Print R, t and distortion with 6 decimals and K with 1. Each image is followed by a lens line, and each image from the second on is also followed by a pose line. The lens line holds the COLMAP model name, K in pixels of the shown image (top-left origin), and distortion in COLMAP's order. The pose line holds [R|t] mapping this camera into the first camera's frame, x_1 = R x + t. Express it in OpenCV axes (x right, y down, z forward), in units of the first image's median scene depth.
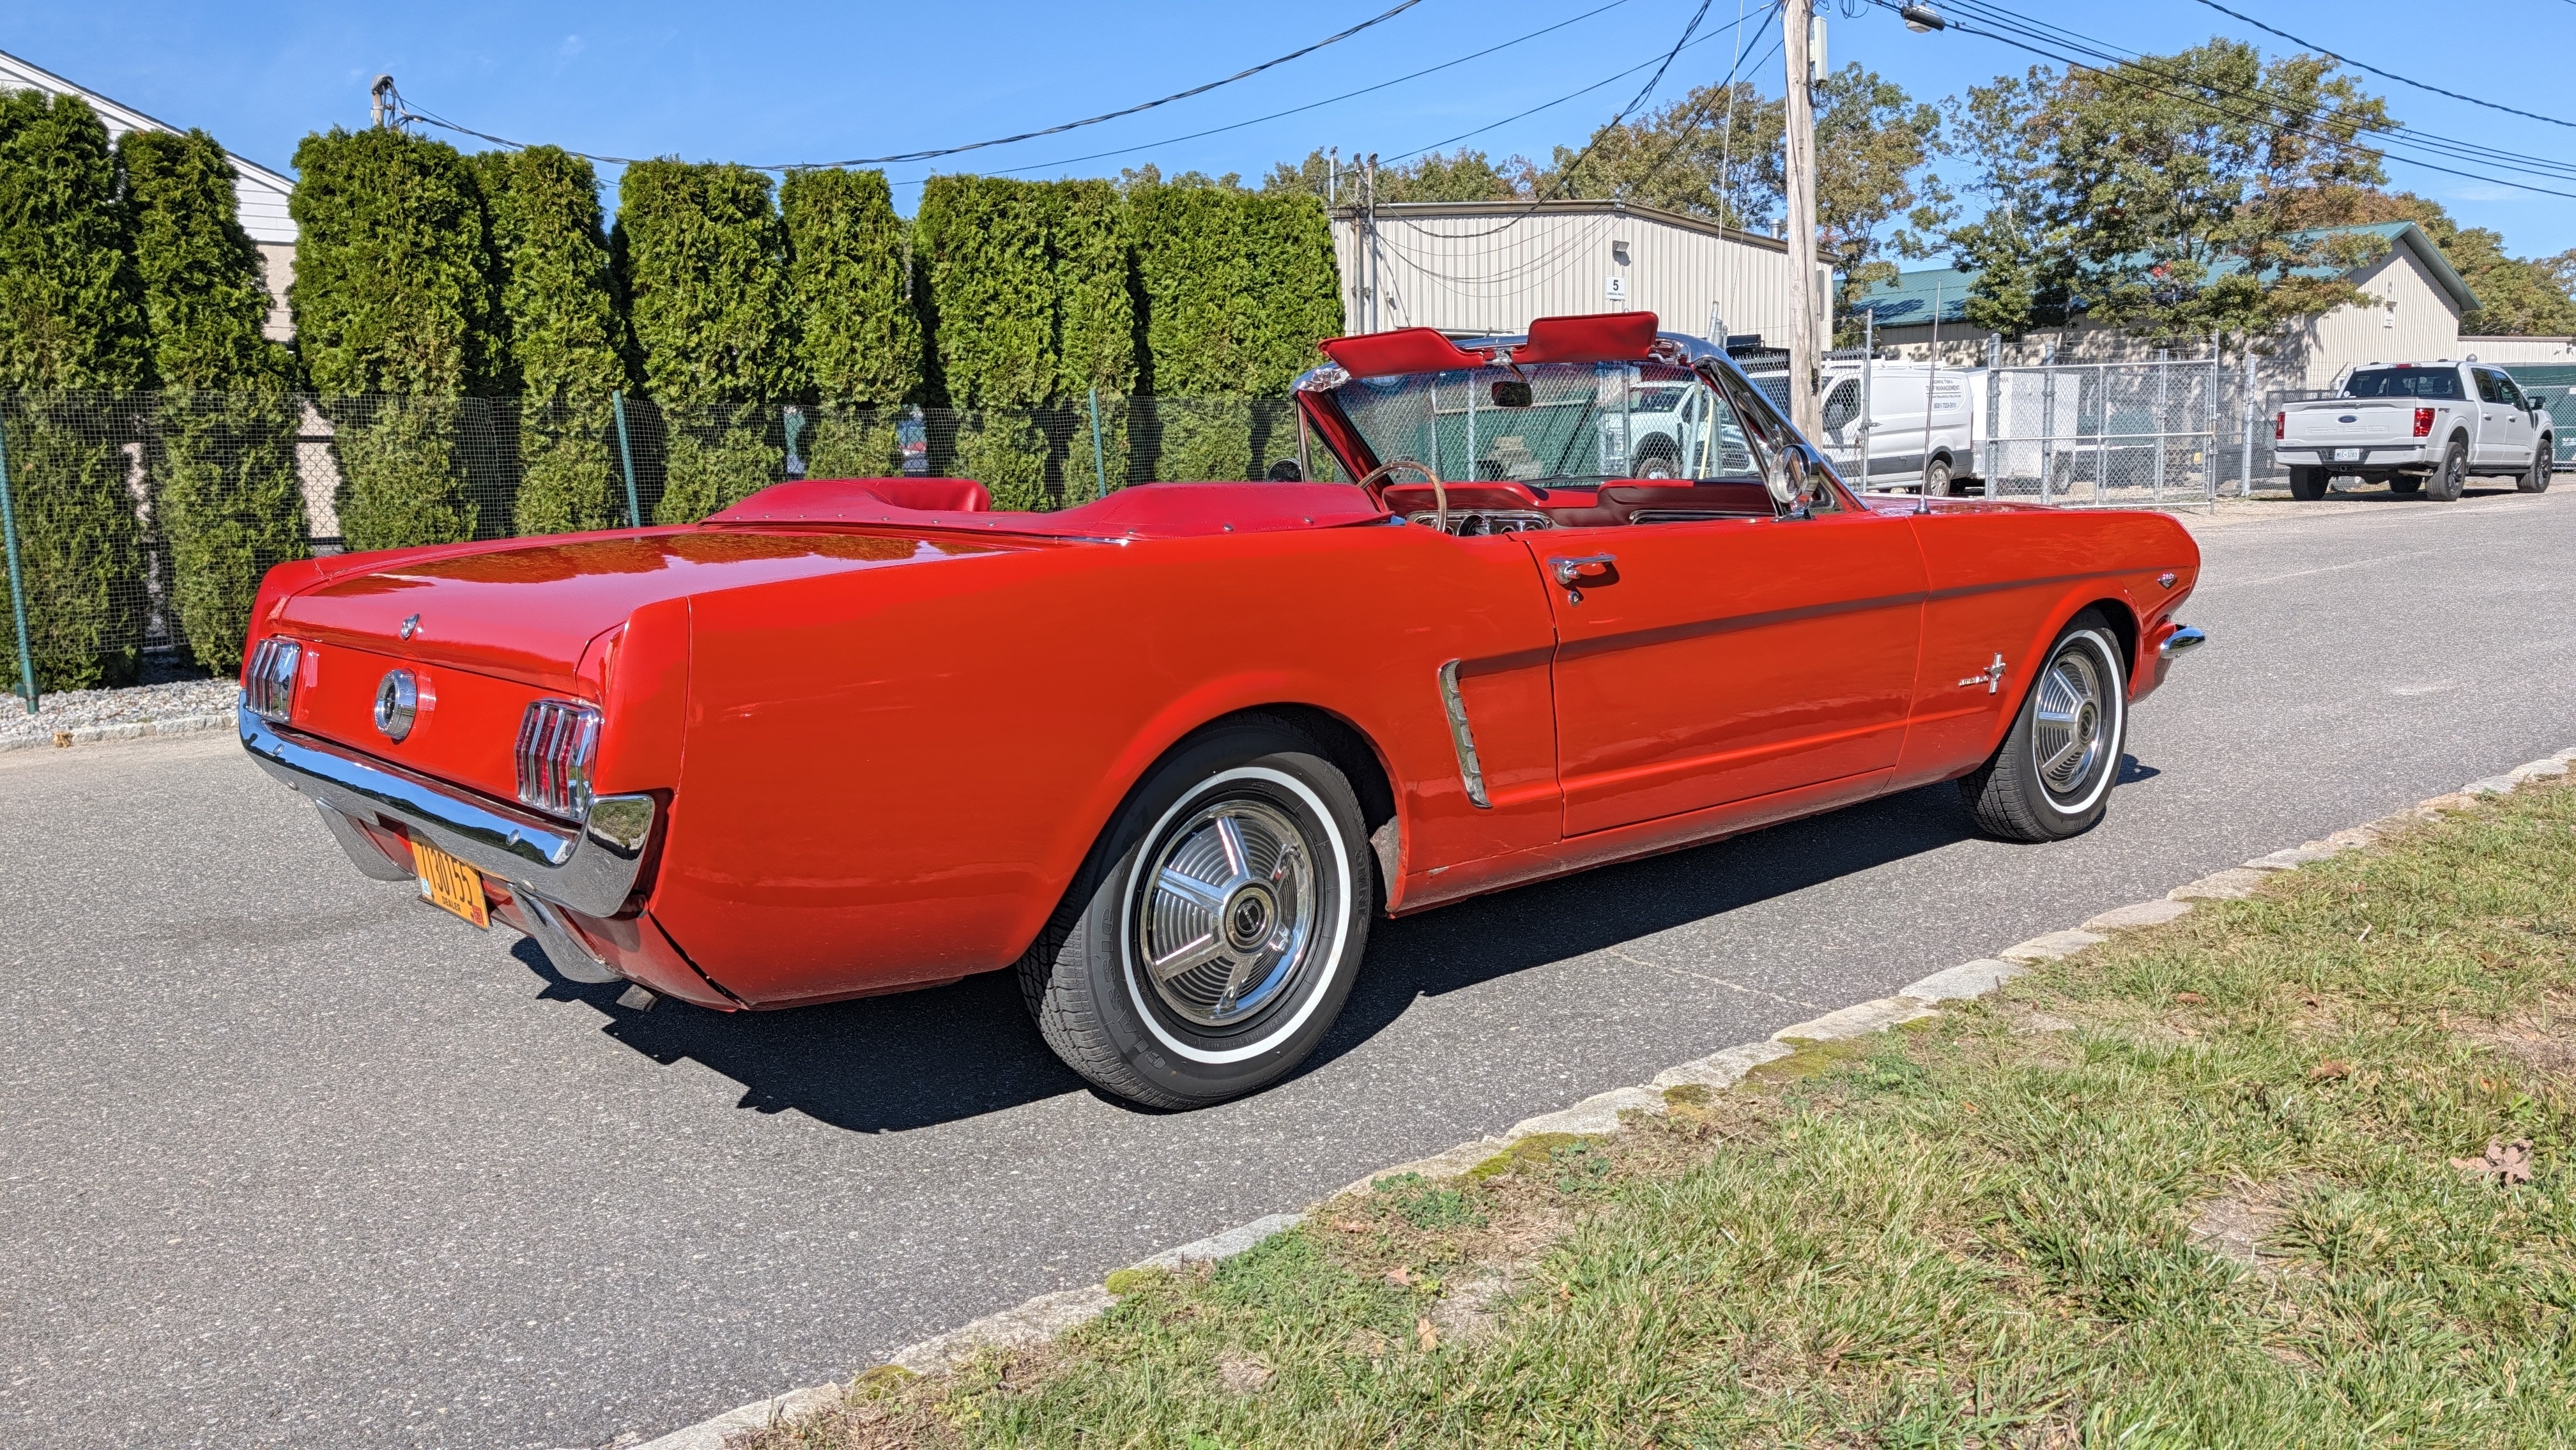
lens RADIAL K [[1862.1, 0, 1286.7], [0, 1862.1, 715.8], [0, 0, 1]] dist [0.016288, -0.012593]
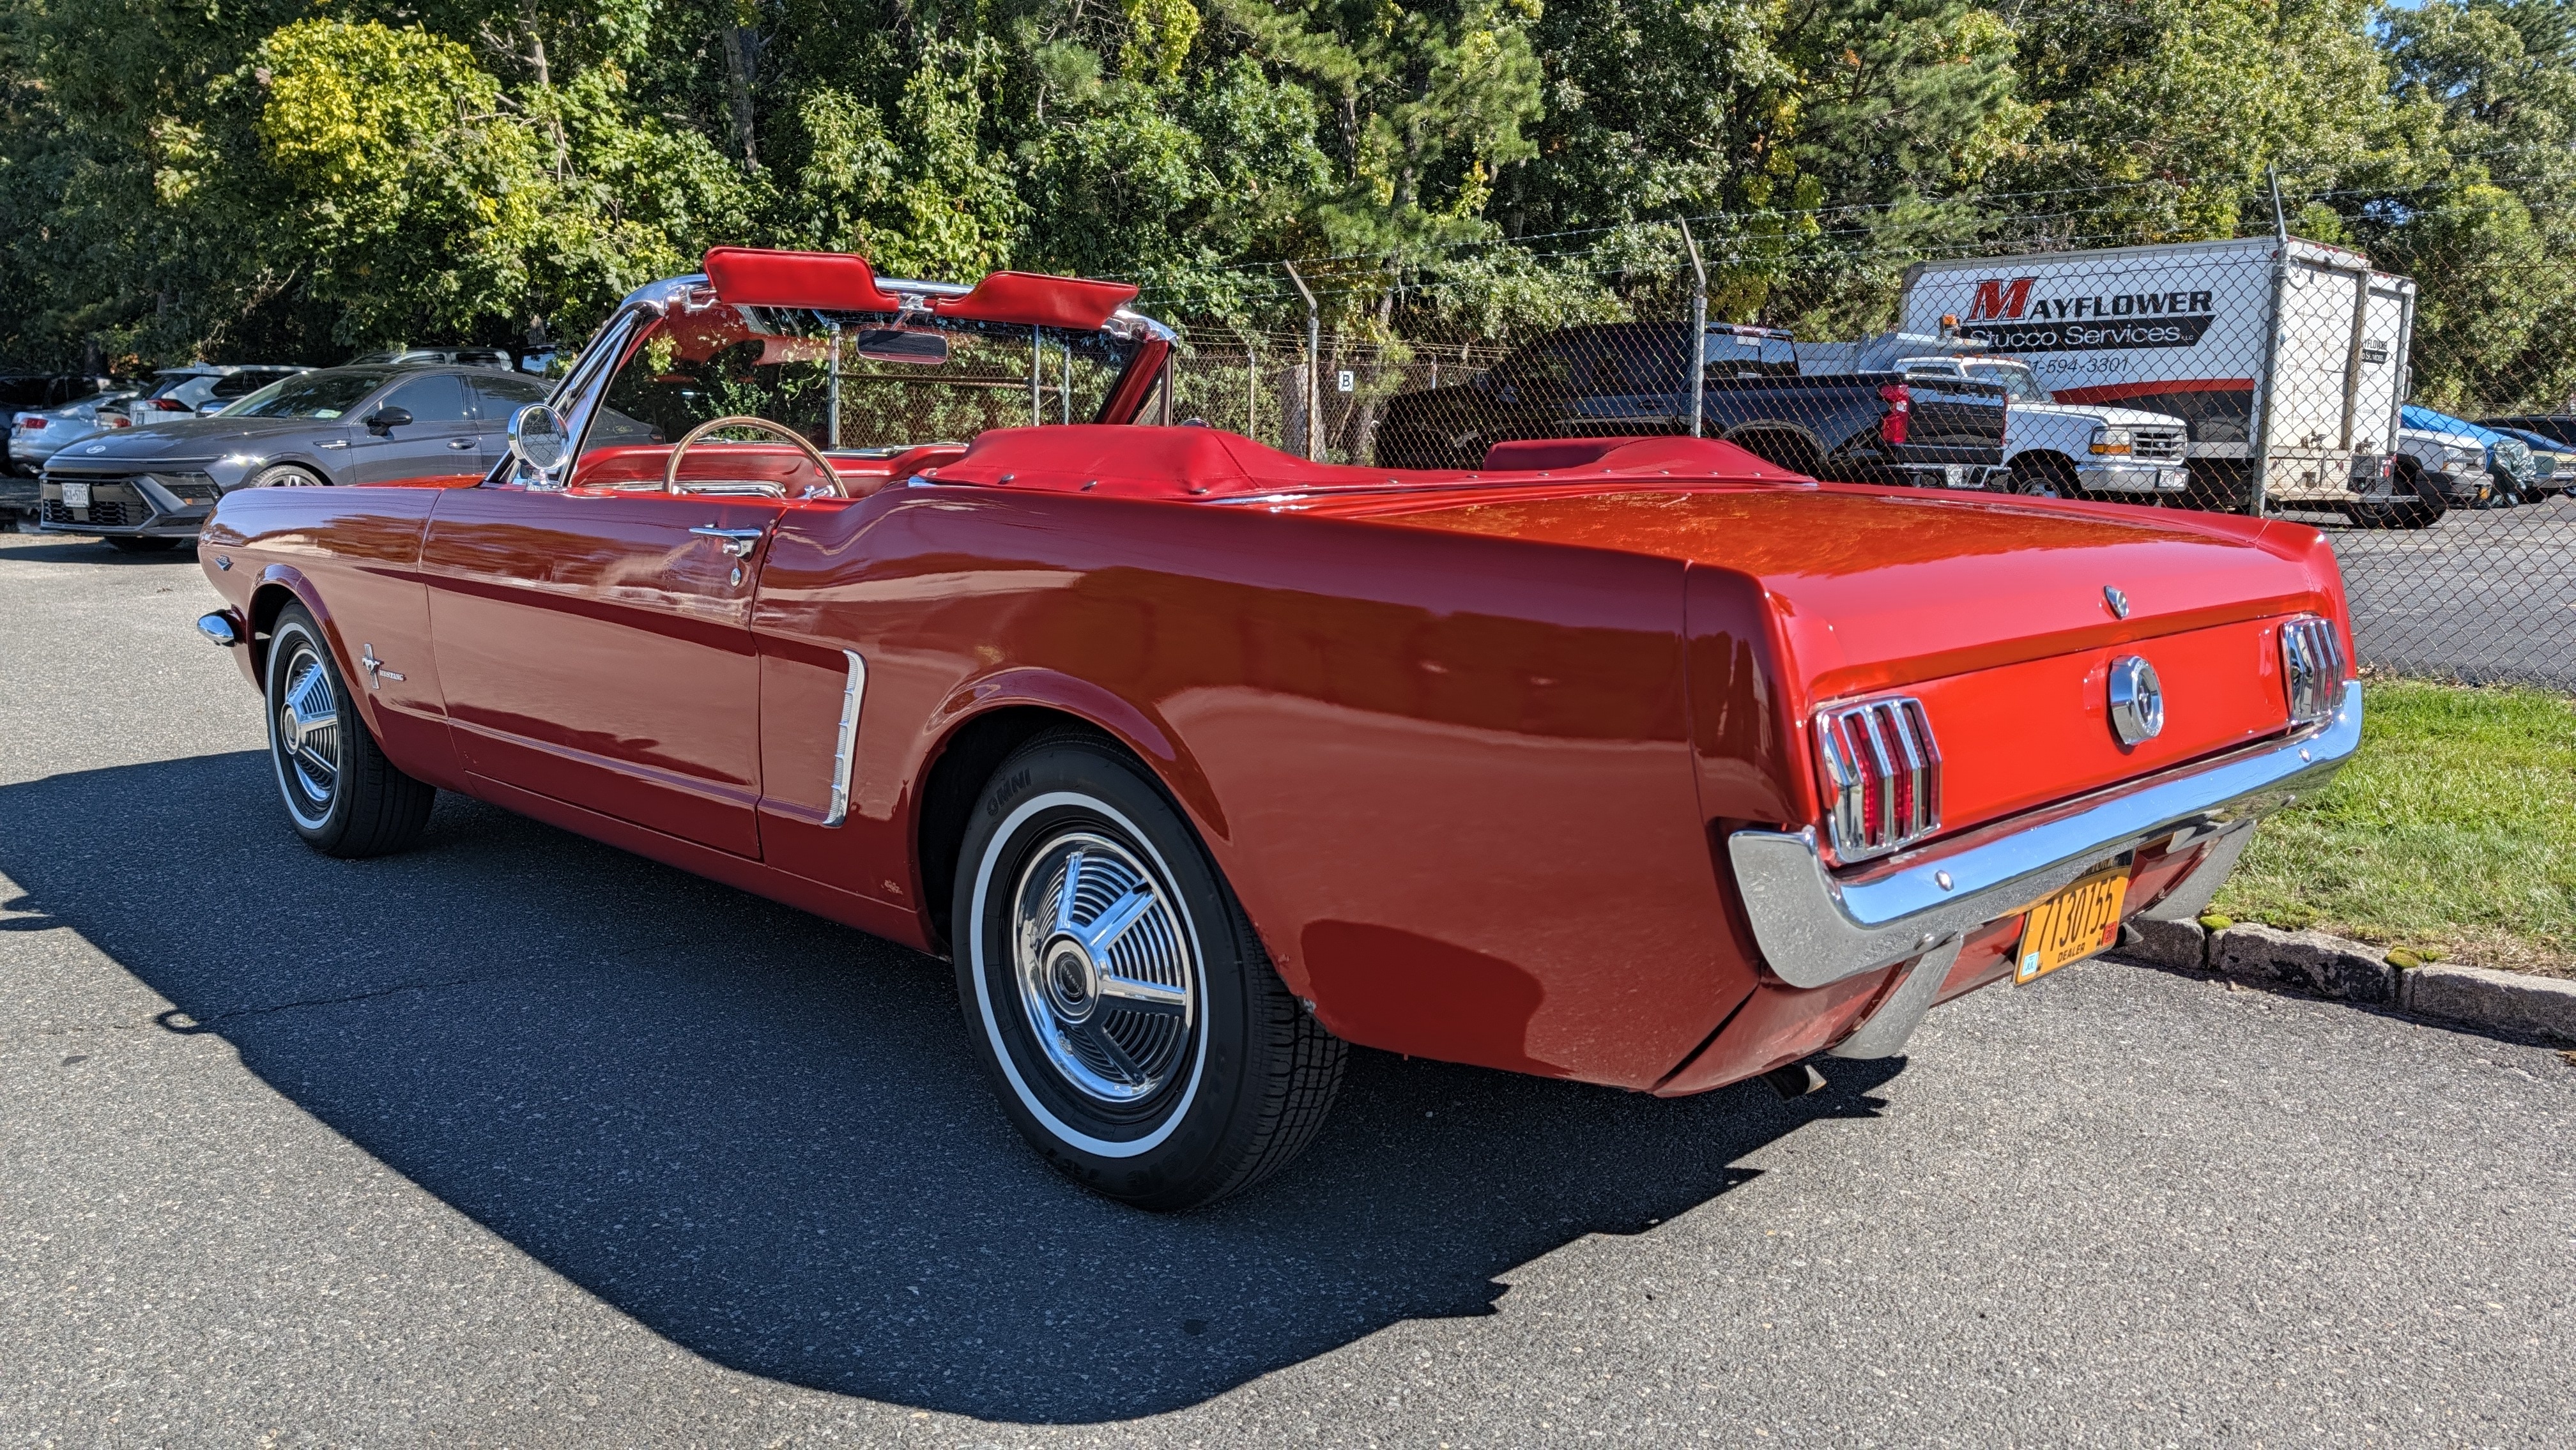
lens RADIAL K [[1862.1, 0, 1286.7], [0, 1862.1, 715.8], [0, 0, 1]] dist [0.016288, -0.012593]
pose [[-0.049286, -0.126131, 0.990788, -0.283382], [0.127405, 0.983096, 0.131489, -0.034448], [-0.990626, 0.132712, -0.032383, 0.315180]]
